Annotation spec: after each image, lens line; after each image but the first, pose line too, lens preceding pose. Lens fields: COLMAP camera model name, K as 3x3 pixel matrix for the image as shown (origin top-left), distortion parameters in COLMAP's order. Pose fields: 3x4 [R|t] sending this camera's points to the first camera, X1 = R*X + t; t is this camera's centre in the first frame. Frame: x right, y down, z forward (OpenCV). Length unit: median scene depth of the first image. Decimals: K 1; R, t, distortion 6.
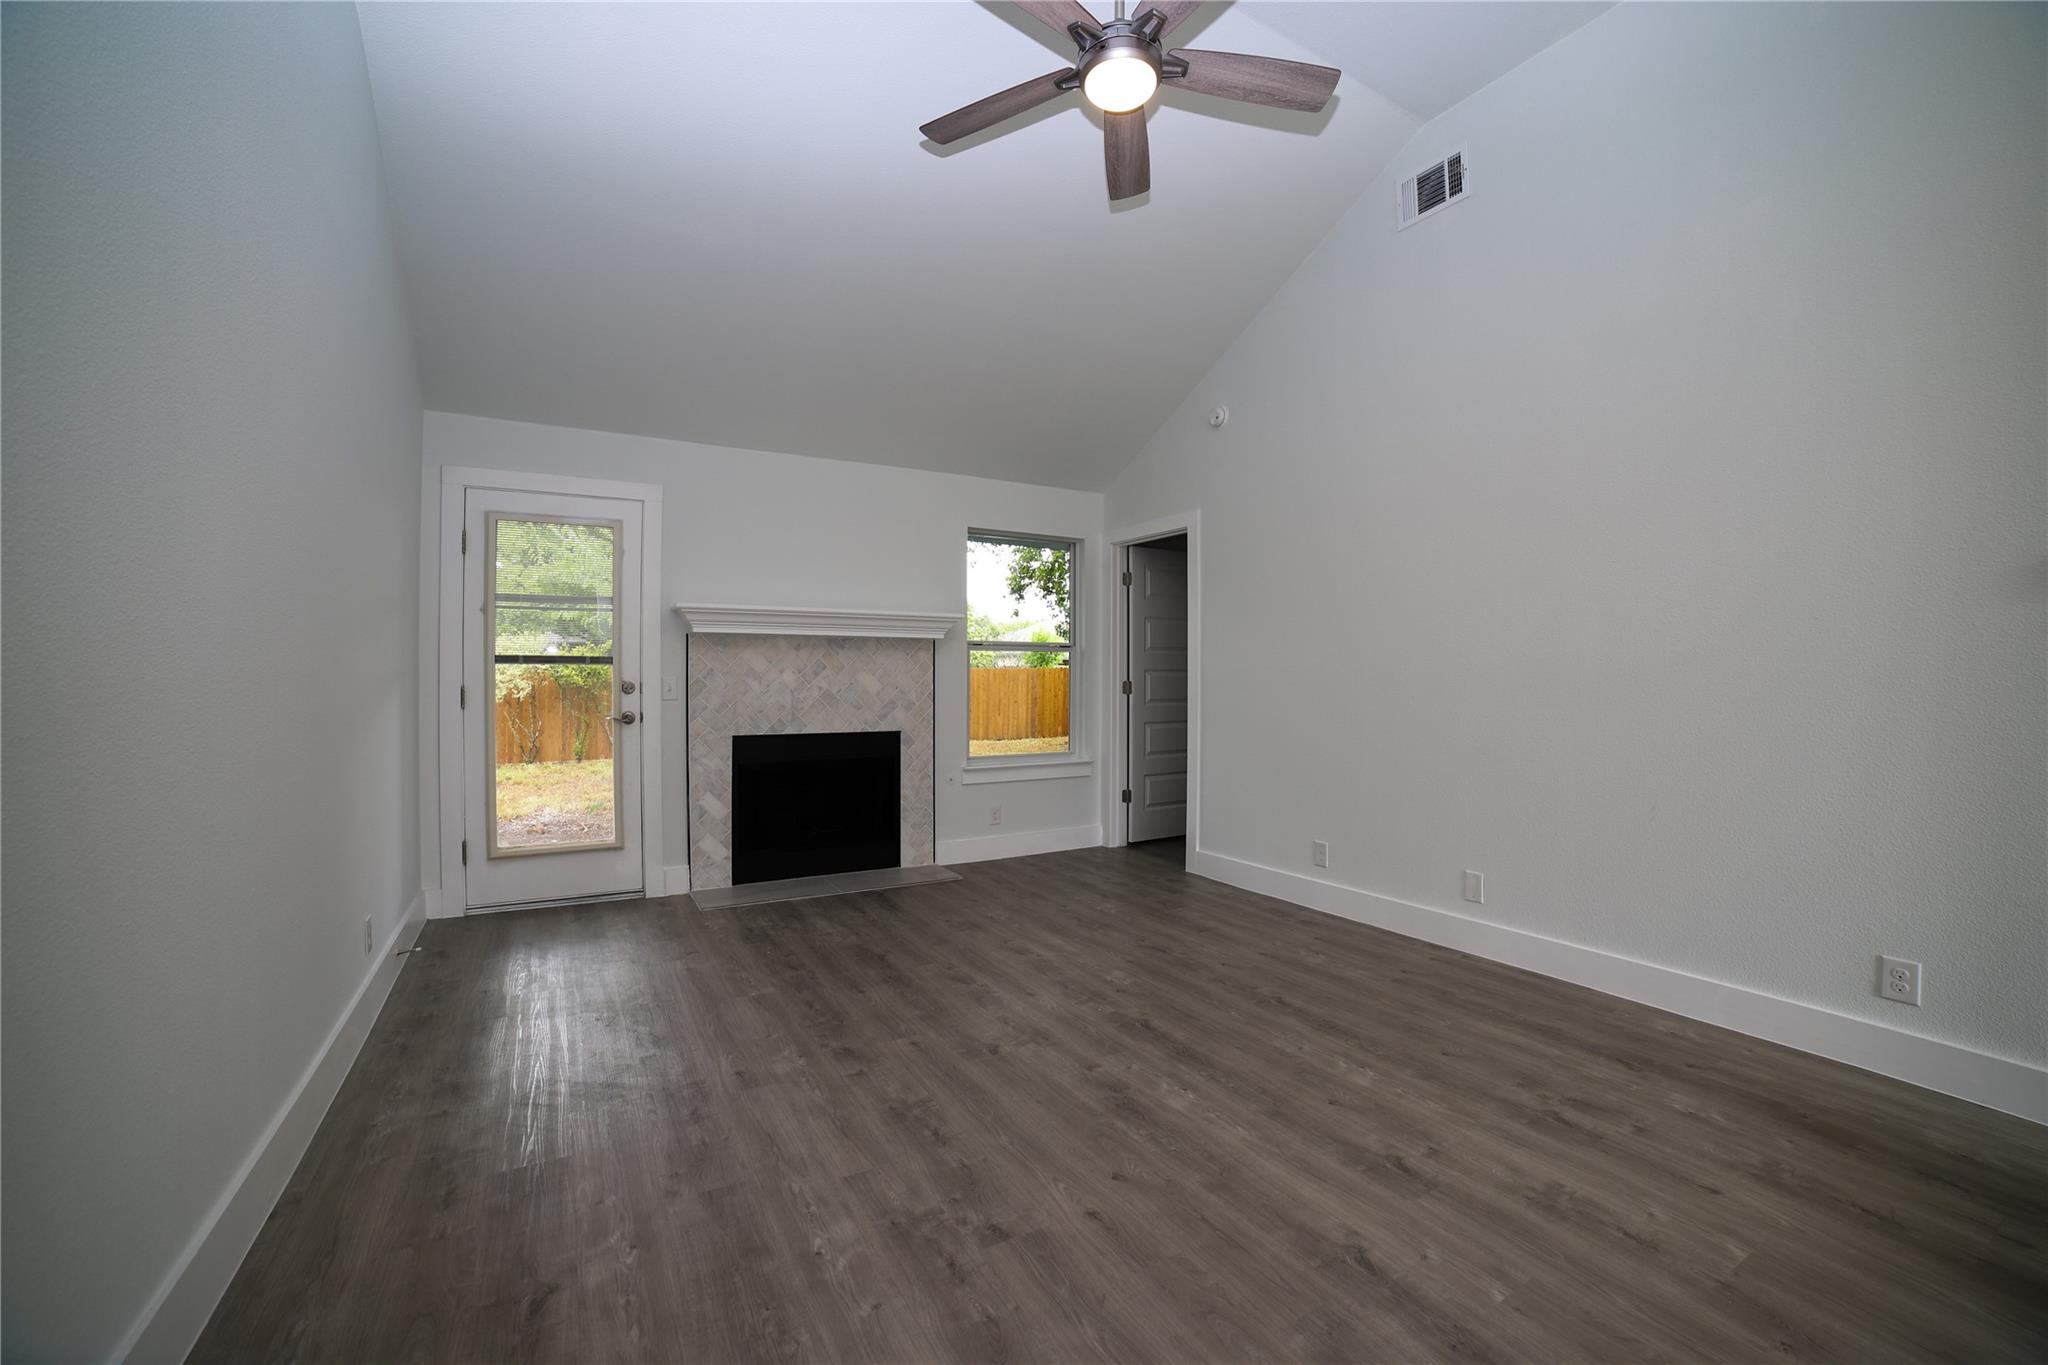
lens RADIAL K [[825.5, 0, 1022.5], [0, 825.5, 676.7], [0, 0, 1]] dist [-0.110560, 0.038004]
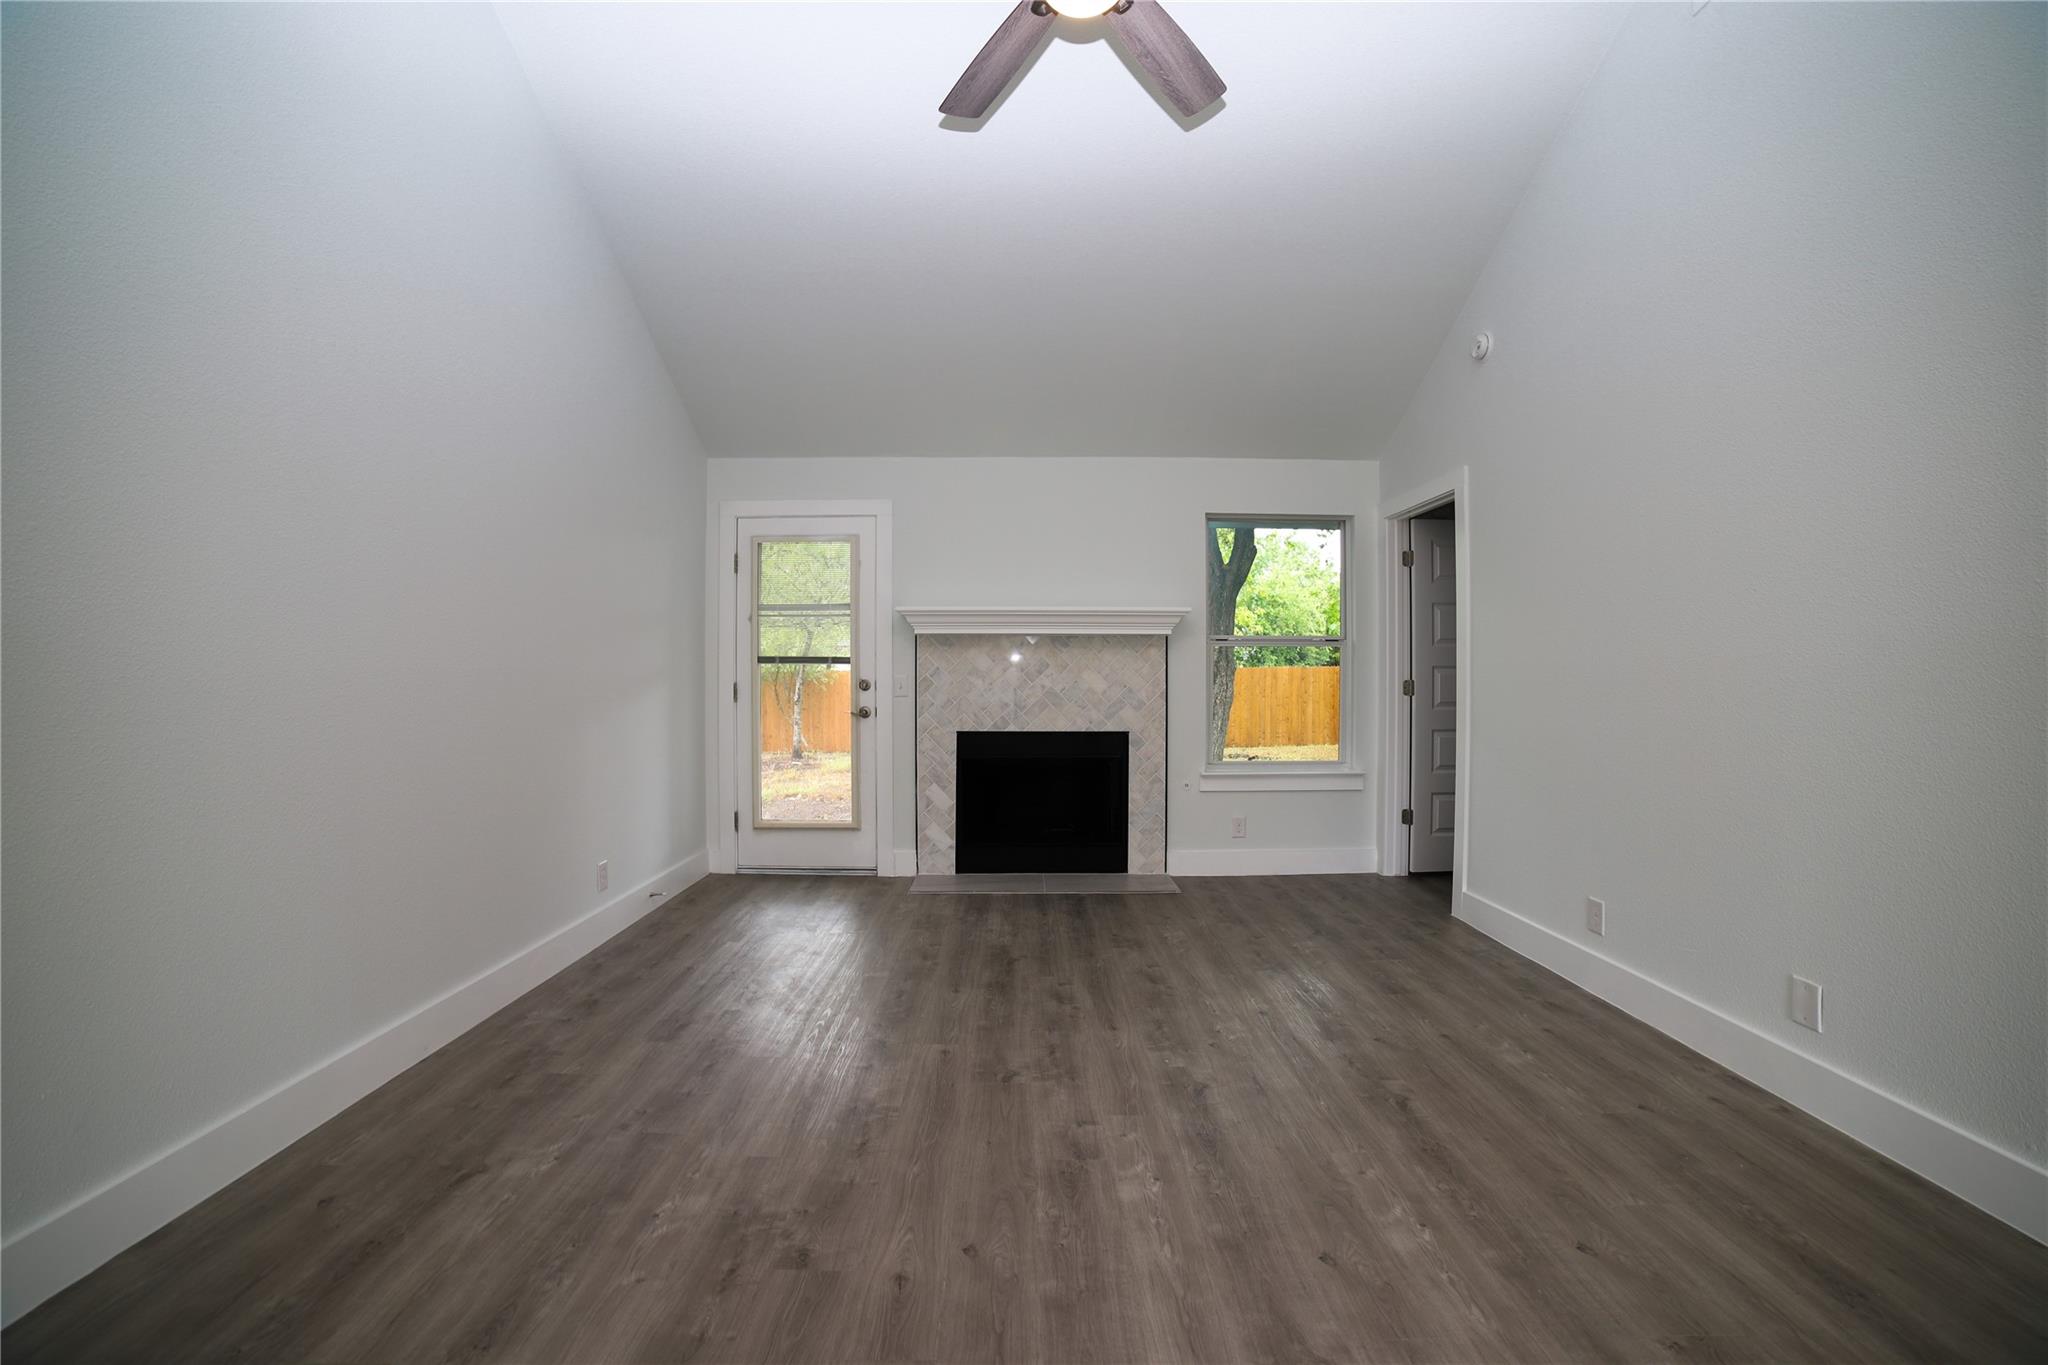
lens RADIAL K [[825.5, 0, 1022.5], [0, 825.5, 676.7], [0, 0, 1]] dist [-0.110560, 0.038004]
pose [[0.866858, 0.000193, -0.498556, 0.255216], [0.000378, 0.999999, 0.001044, 0.001045], [0.498556, -0.001094, 0.866857, 0.121291]]
